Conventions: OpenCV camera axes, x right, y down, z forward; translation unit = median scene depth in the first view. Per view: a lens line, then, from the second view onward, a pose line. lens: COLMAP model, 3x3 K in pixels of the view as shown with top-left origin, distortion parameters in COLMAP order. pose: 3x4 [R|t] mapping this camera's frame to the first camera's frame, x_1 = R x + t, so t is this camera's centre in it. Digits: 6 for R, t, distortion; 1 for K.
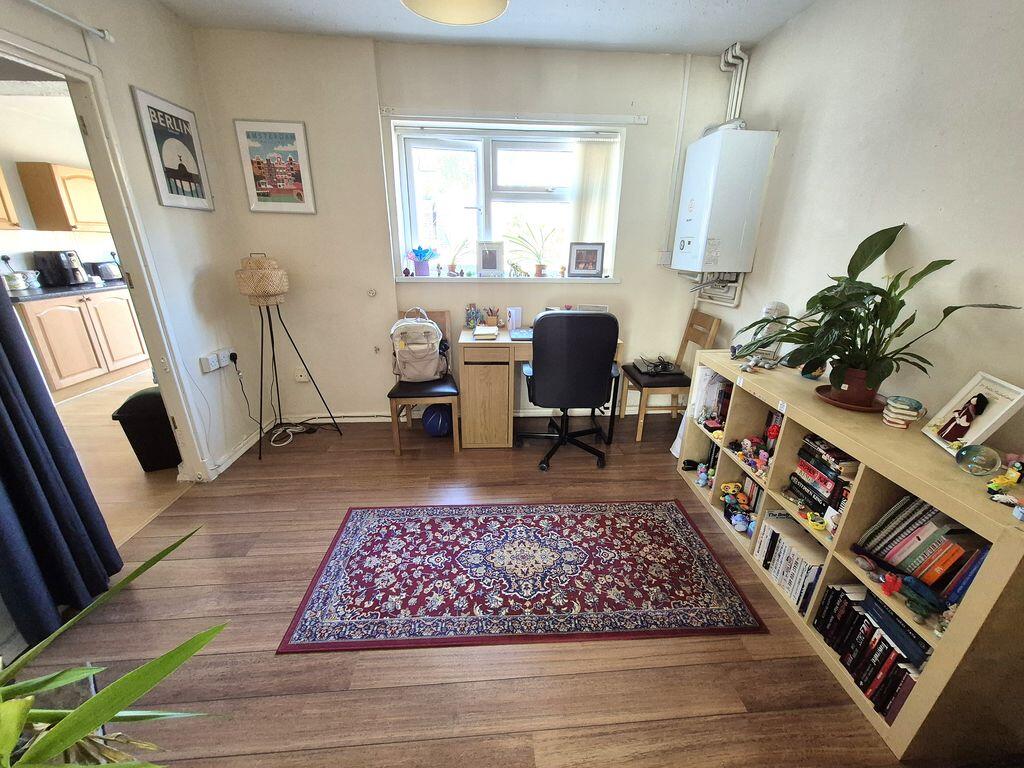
lens RADIAL K [[397.5, 0, 518.2], [0, 397.5, 382.6], [0, 0, 1]] dist [0.001167, -0.000109]
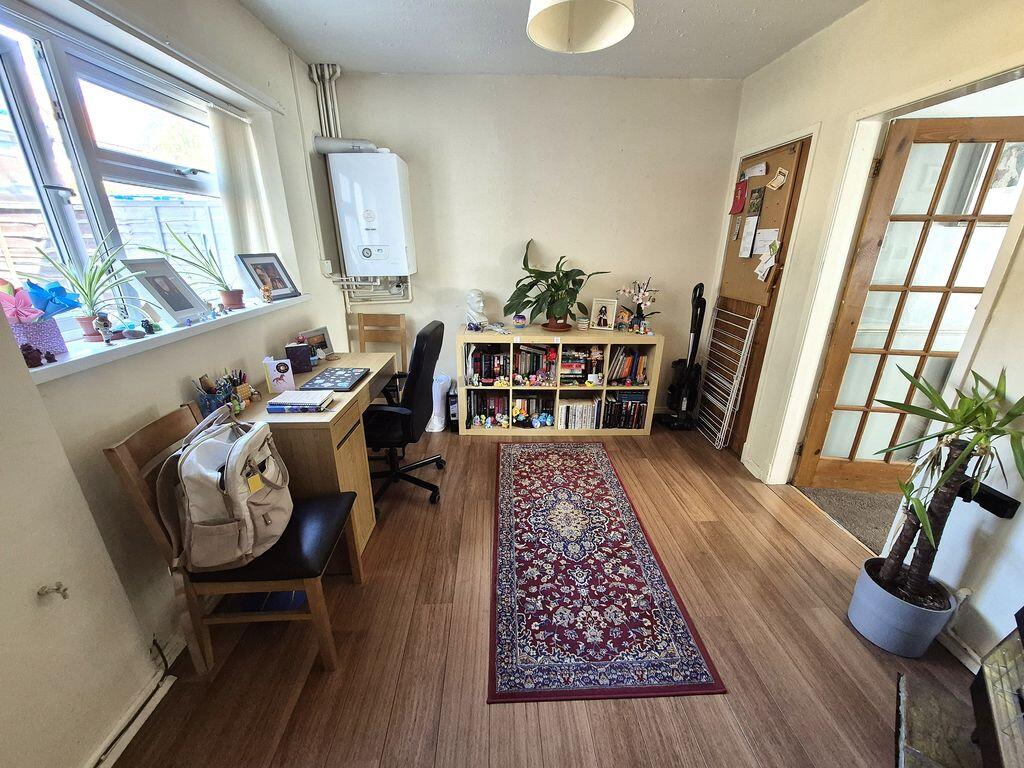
lens RADIAL K [[397.5, 0, 518.2], [0, 397.5, 382.6], [0, 0, 1]] dist [0.001167, -0.000109]
pose [[0.035044, -0.344358, 0.938184, -1.012915], [0.338424, 0.887387, 0.313072, -0.361347], [-0.940341, 0.306532, 0.147637, 0.880399]]
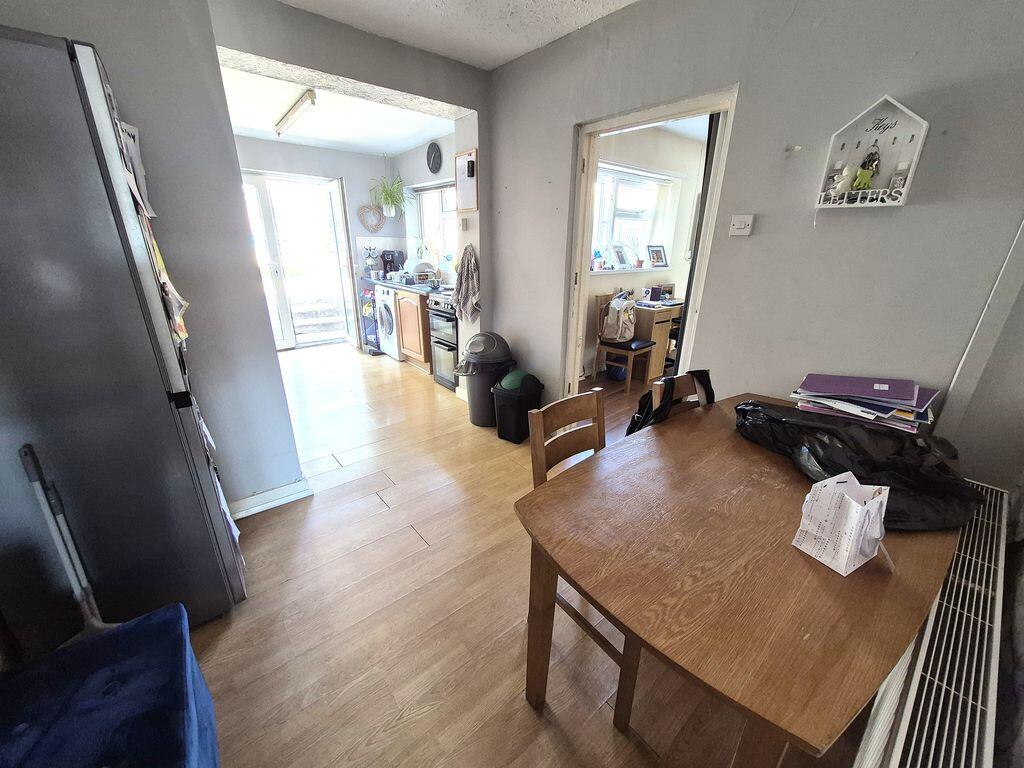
lens RADIAL K [[397.5, 0, 518.2], [0, 397.5, 382.6], [0, 0, 1]] dist [0.001167, -0.000109]
pose [[0.811913, -0.196203, 0.549819, -2.207453], [0.191992, 0.979181, 0.065909, -0.037772], [-0.551304, 0.052049, 0.832680, -0.014106]]
